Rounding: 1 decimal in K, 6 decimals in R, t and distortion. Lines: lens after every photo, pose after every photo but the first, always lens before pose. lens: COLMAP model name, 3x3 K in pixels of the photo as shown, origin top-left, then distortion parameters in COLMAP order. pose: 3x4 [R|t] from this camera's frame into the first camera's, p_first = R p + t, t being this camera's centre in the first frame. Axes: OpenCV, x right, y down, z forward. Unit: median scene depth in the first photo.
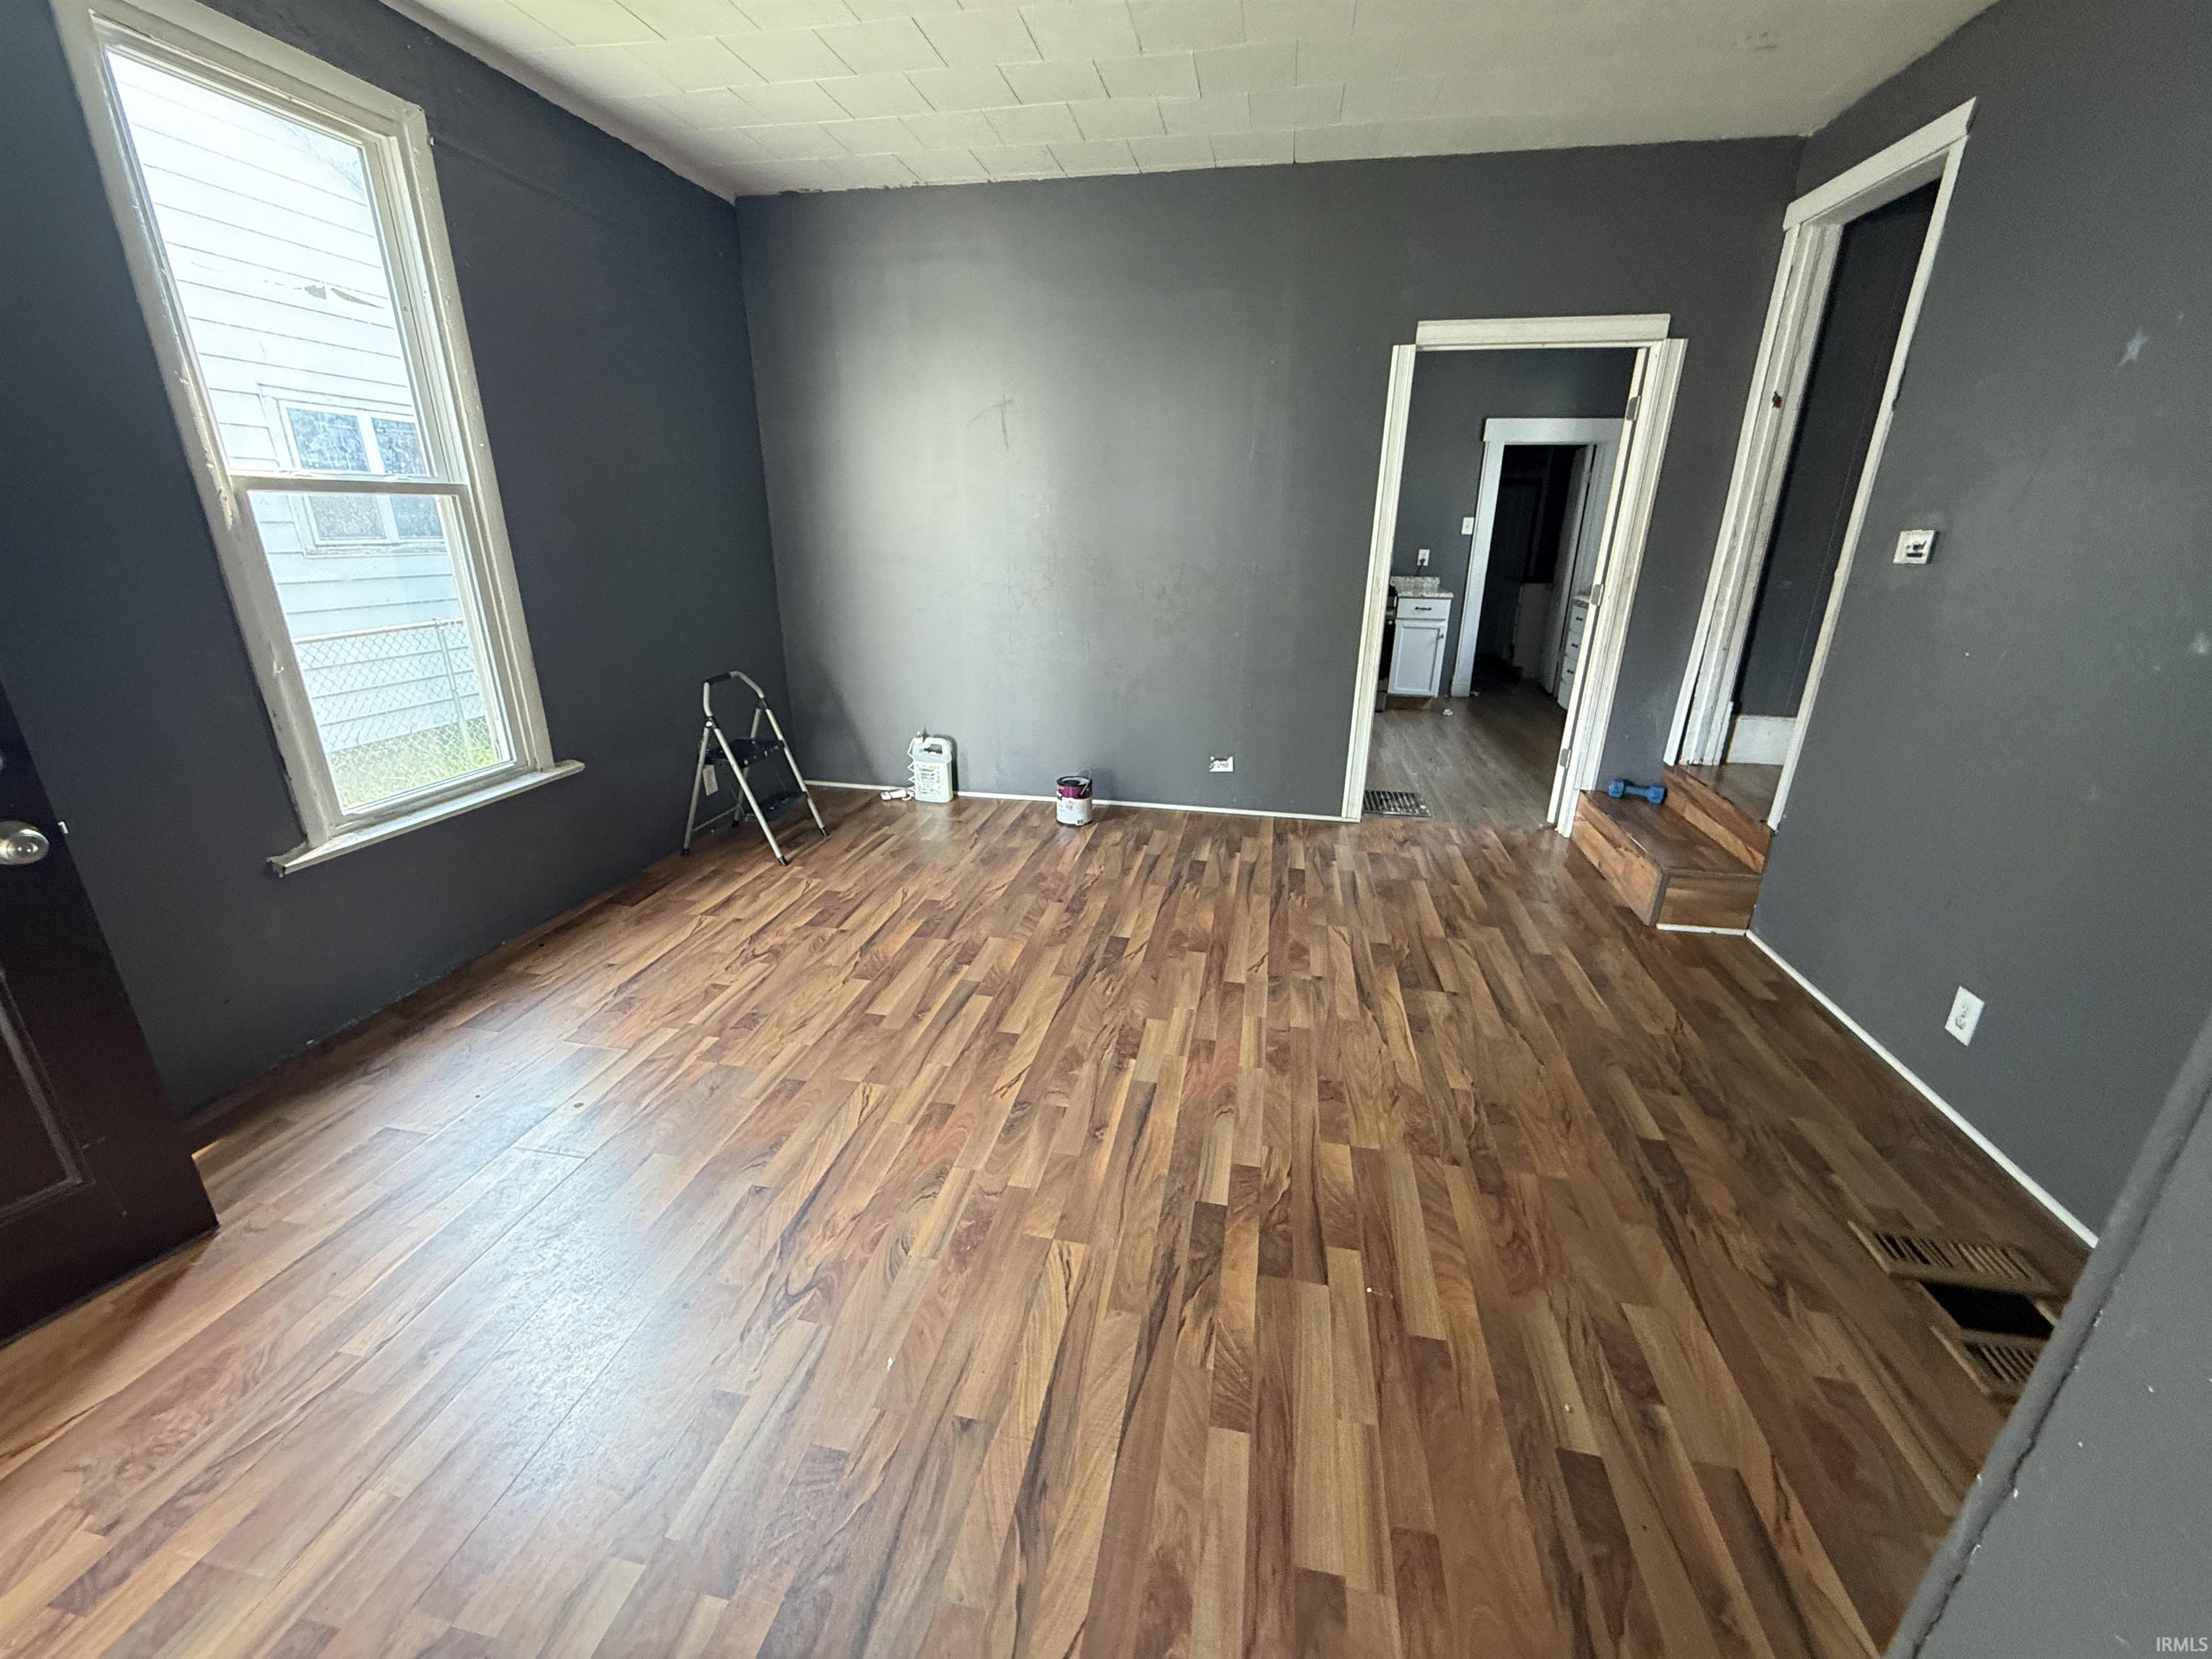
lens RADIAL K [[881.8, 0, 1106.9], [0, 881.8, 836.6], [0, 0, 1]] dist [0.000216, 0.000257]
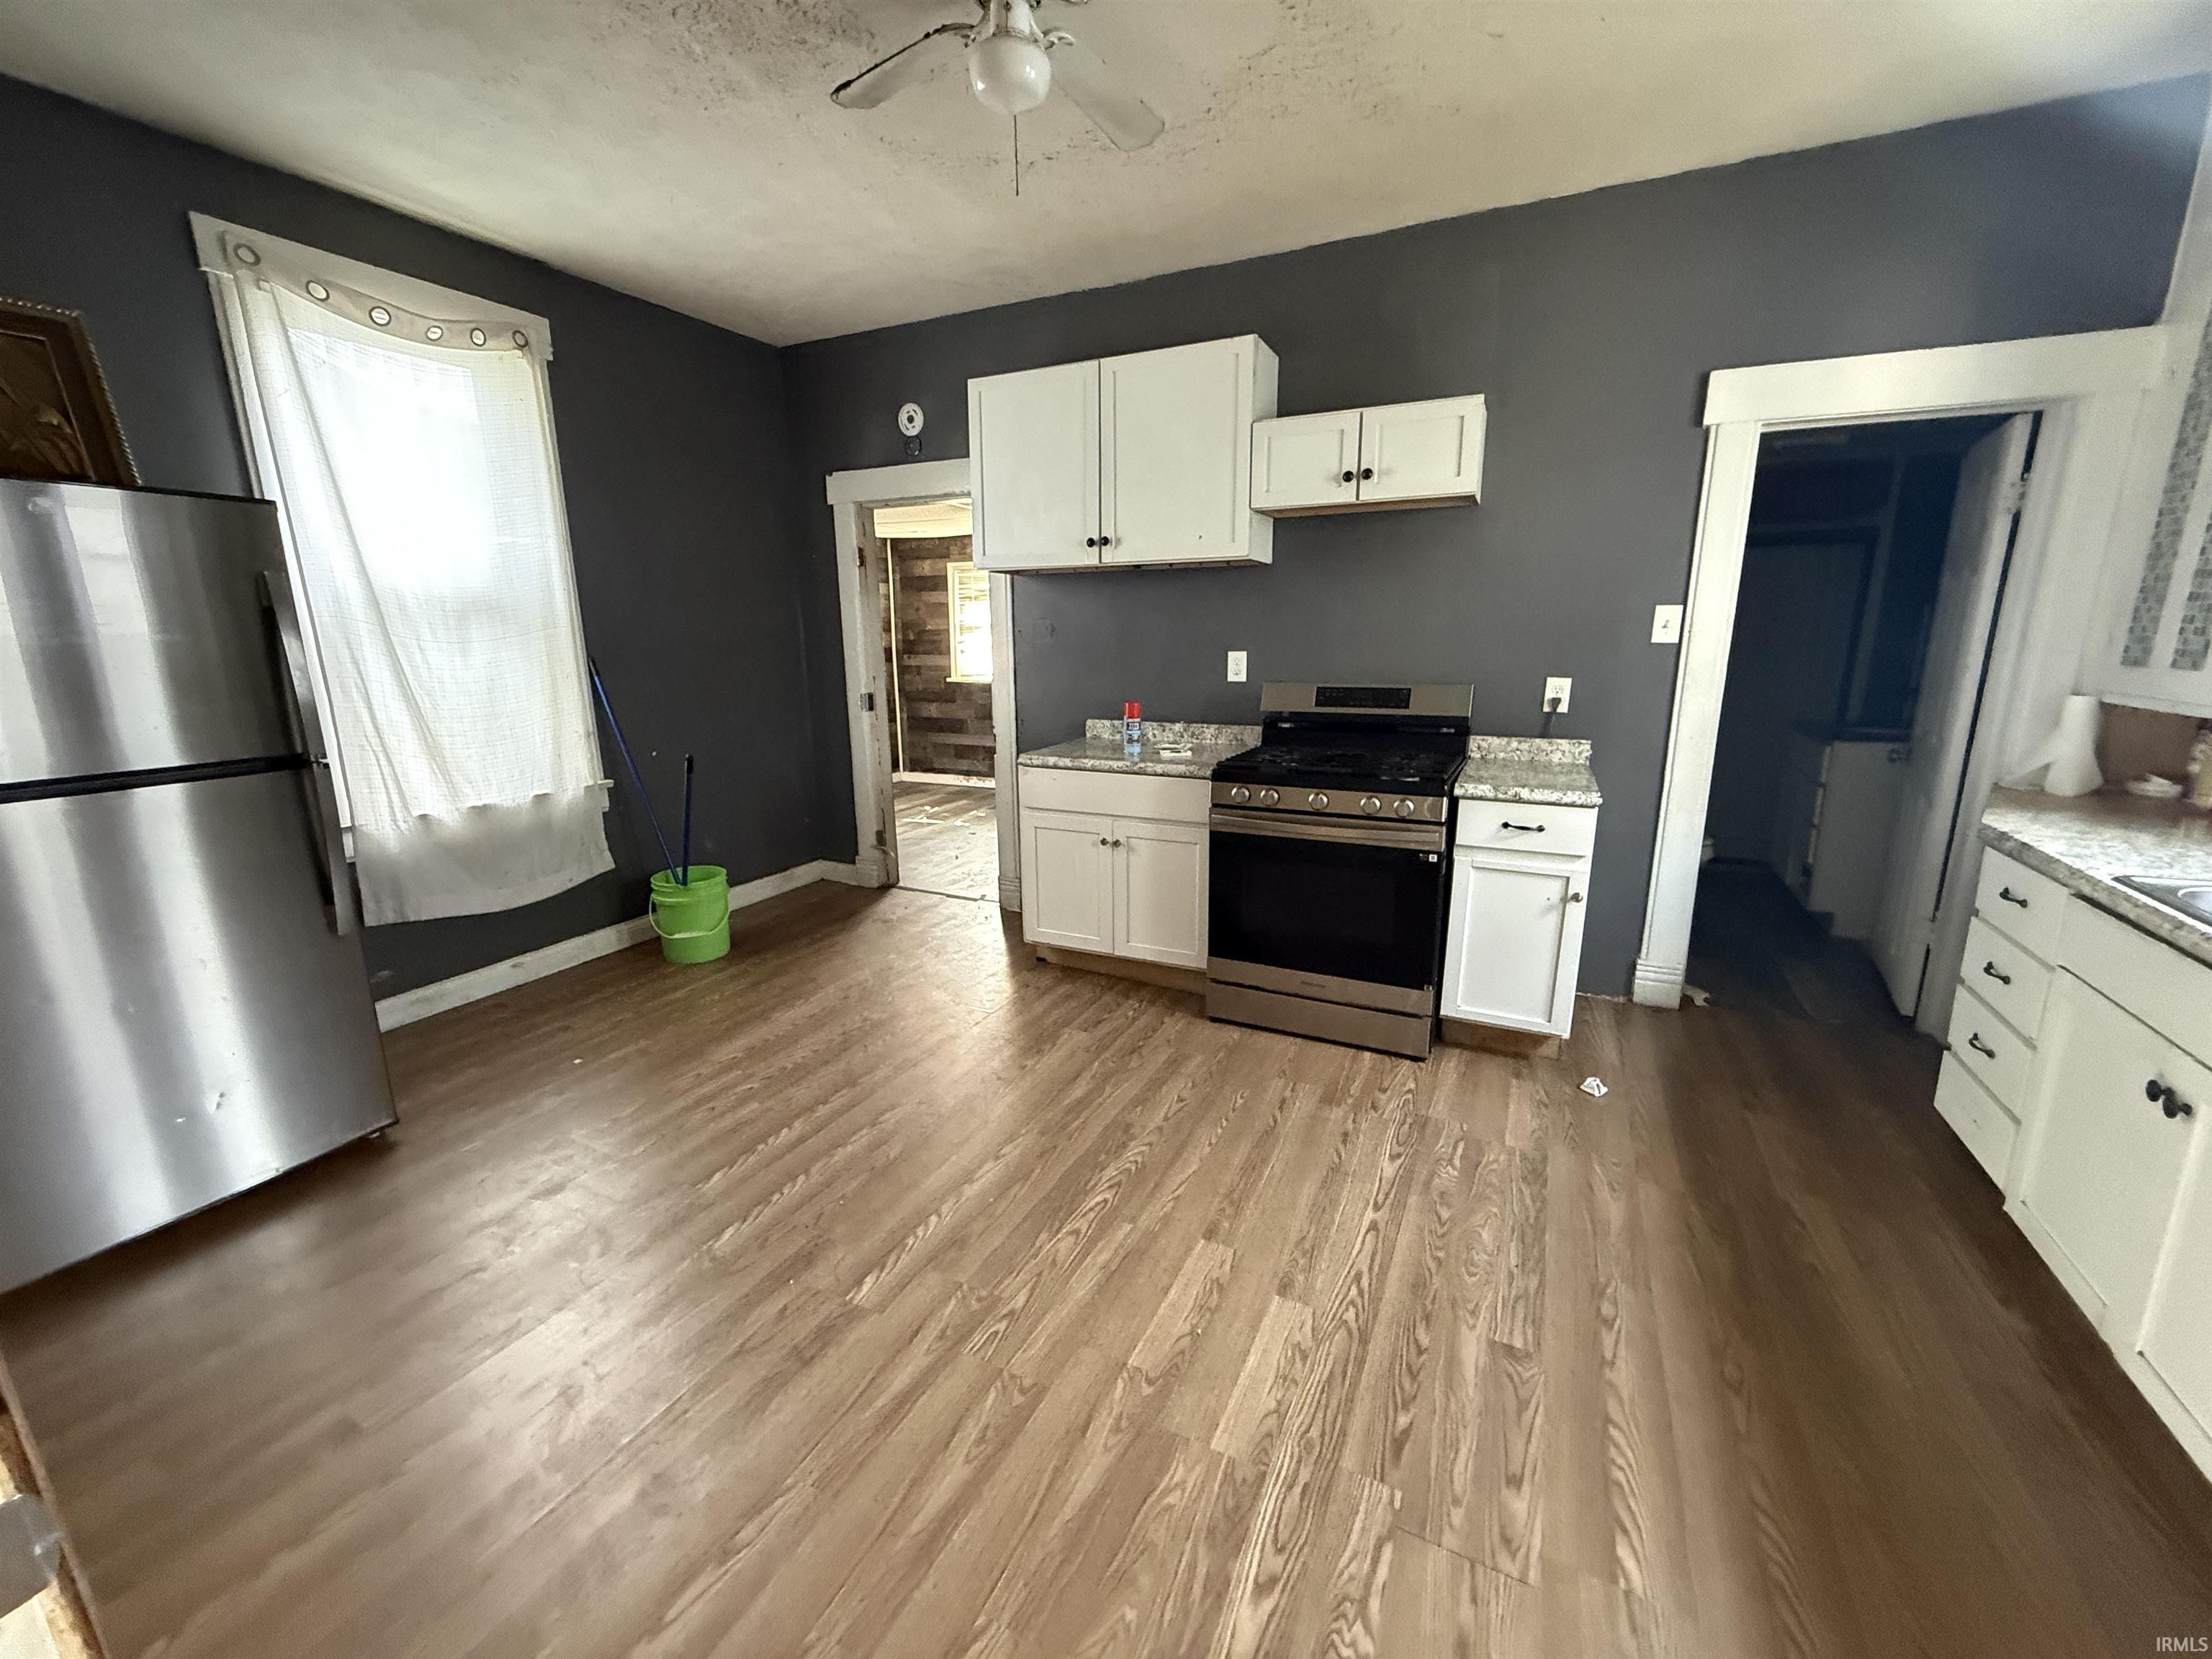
lens RADIAL K [[881.8, 0, 1105.3], [0, 881.8, 825.9], [0, 0, 1]] dist [0.000216, 0.000257]
pose [[0.962448, 0.044309, -0.267824, 0.266706], [-0.074922, 0.991626, -0.105184, -0.190573], [0.260921, 0.121300, 0.957709, 0.533278]]
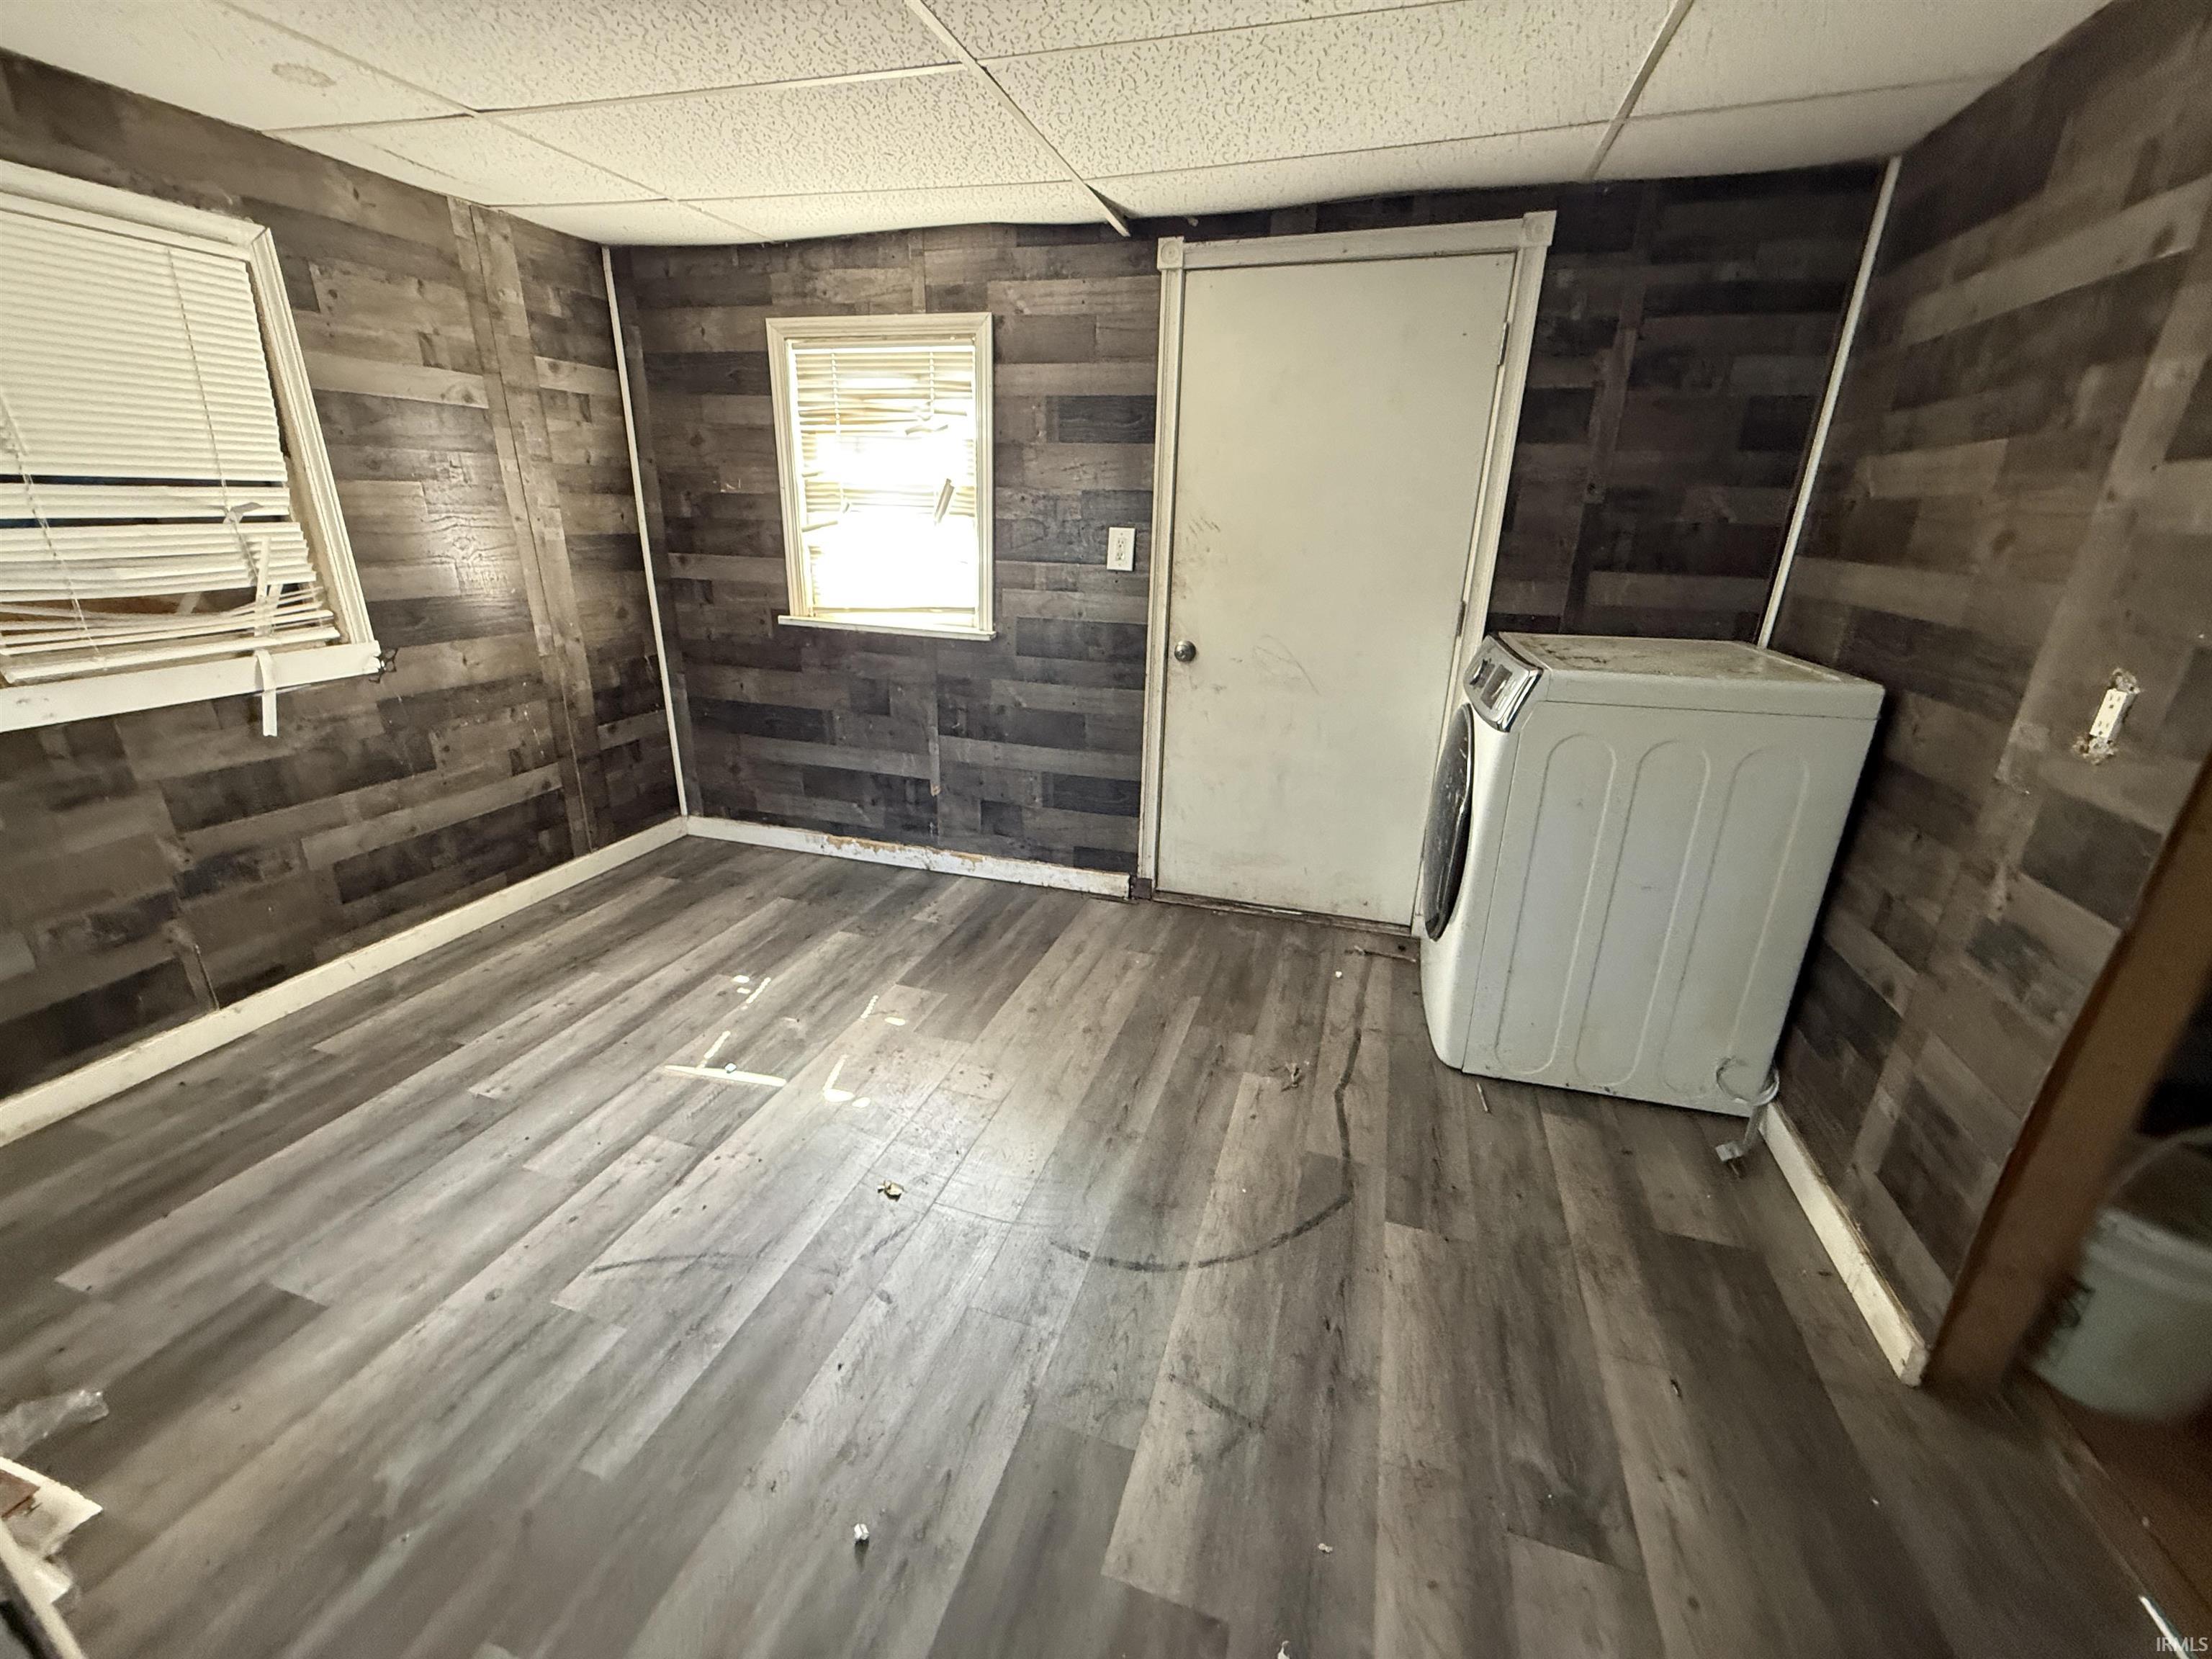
lens RADIAL K [[881.8, 0, 1090.5], [0, 881.8, 833.3], [0, 0, 1]] dist [0.000216, 0.000257]
pose [[0.993215, 0.059100, -0.100153, -0.006085], [-0.056963, 0.998086, 0.024067, -0.377290], [0.101384, -0.018199, 0.994681, 1.057688]]
